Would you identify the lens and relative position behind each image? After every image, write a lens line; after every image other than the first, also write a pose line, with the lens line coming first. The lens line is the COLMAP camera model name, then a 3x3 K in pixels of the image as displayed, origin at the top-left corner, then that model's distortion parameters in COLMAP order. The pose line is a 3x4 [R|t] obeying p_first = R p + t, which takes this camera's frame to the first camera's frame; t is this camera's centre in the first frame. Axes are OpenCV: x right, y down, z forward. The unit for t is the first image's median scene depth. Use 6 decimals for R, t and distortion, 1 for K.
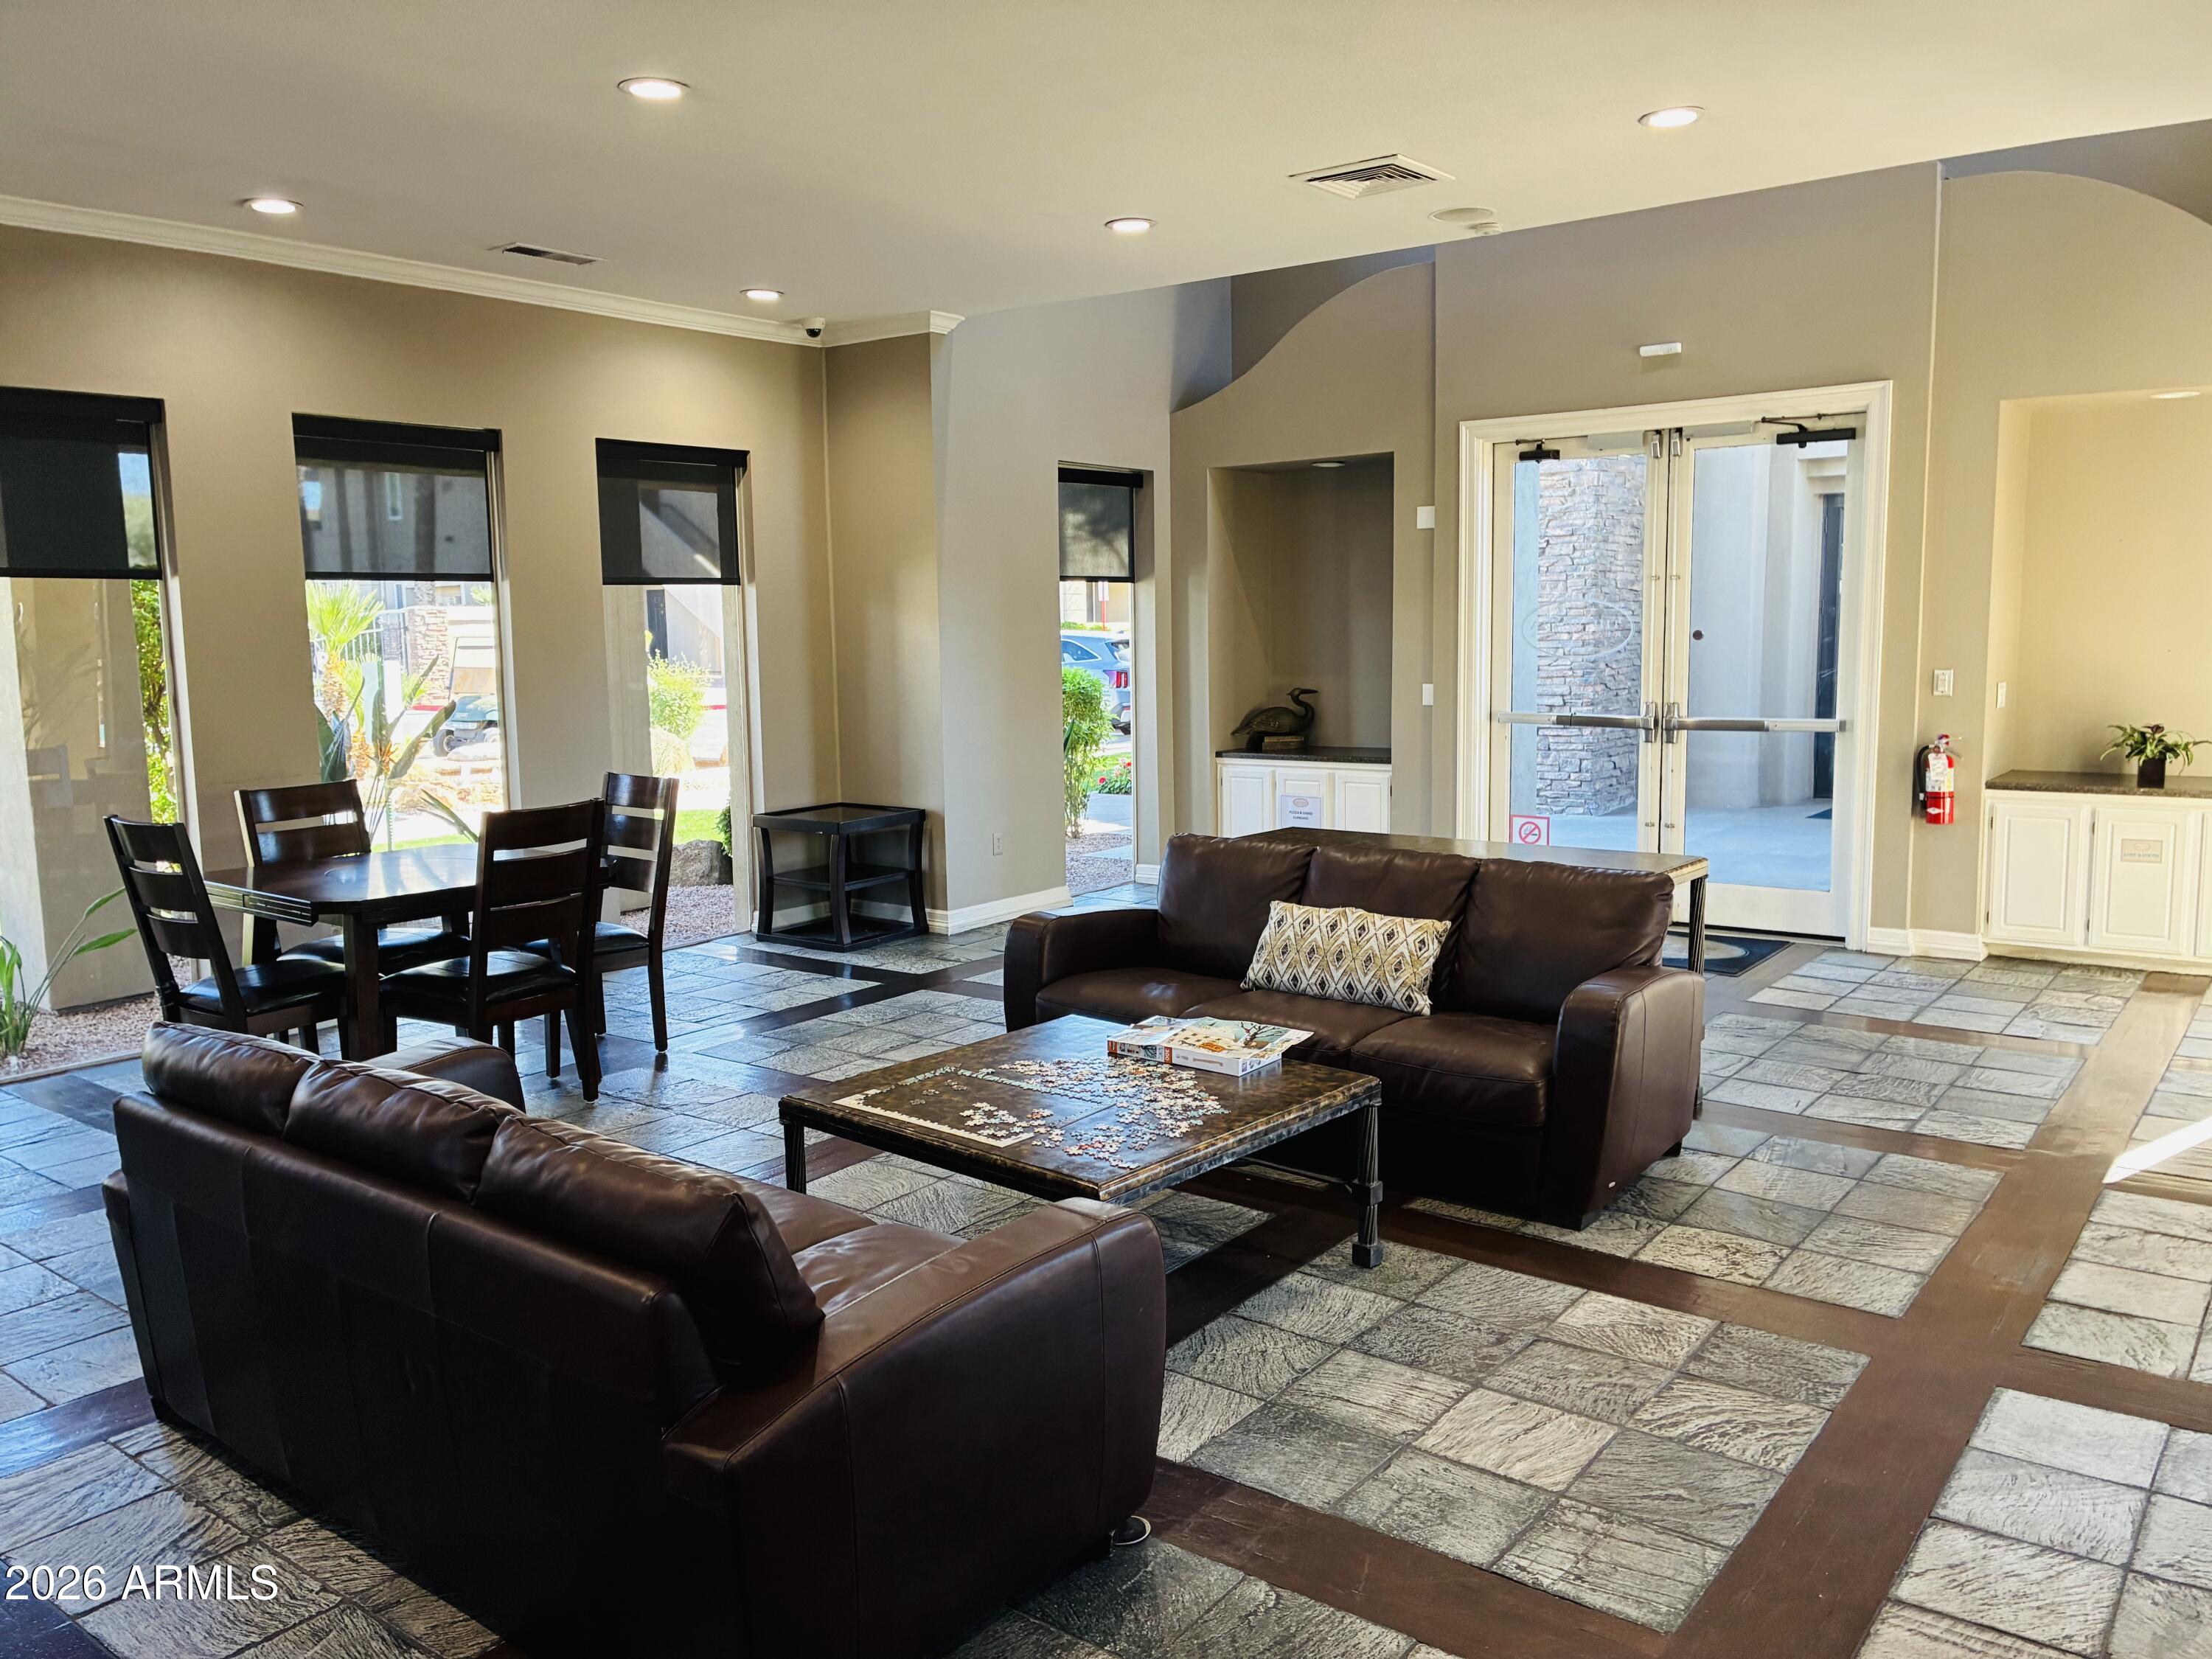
lens RADIAL K [[1708.9, 0, 1106.0], [0, 1708.9, 829.5], [0, 0, 1]] dist [0.005287, 0.002722]
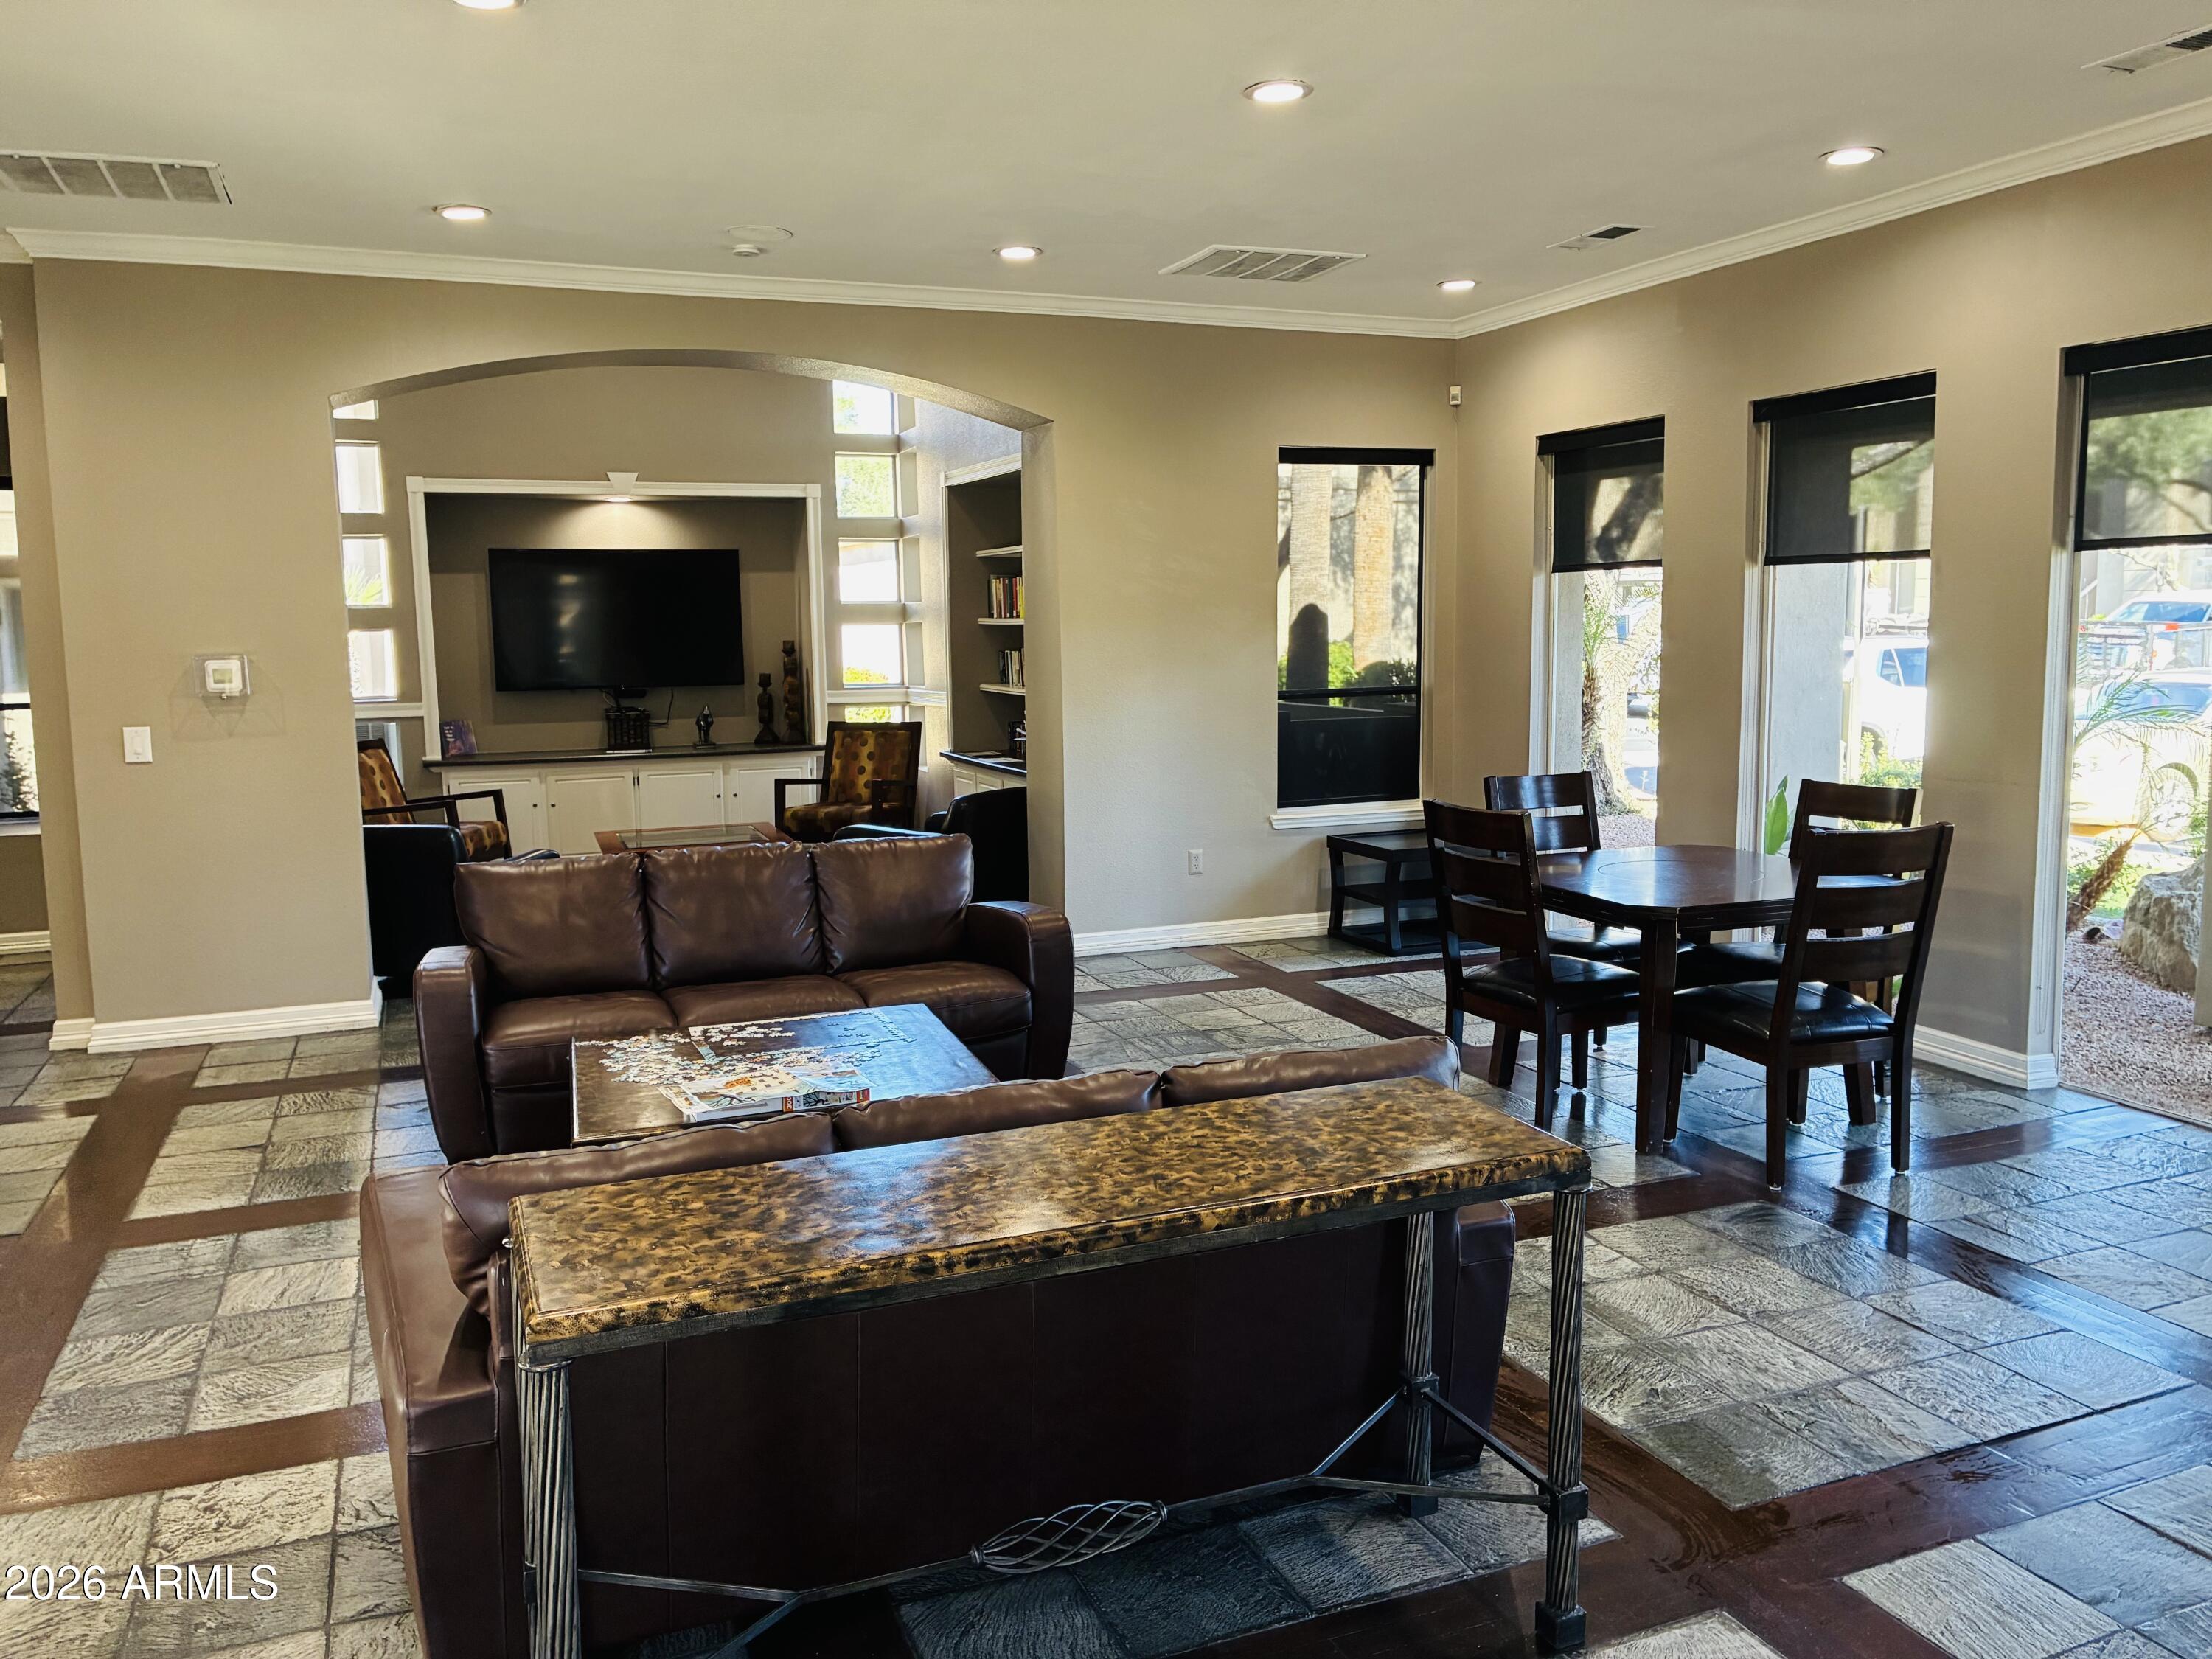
lens RADIAL K [[1651.5, 0, 1106.0], [0, 1651.5, 829.5], [0, 0, 1]] dist [0.070345, -0.117566]
pose [[-0.505491, 0.133032, -0.852514, 0.824817], [-0.085972, 0.975360, 0.203178, -0.246784], [0.858538, 0.175997, -0.481599, 1.792860]]
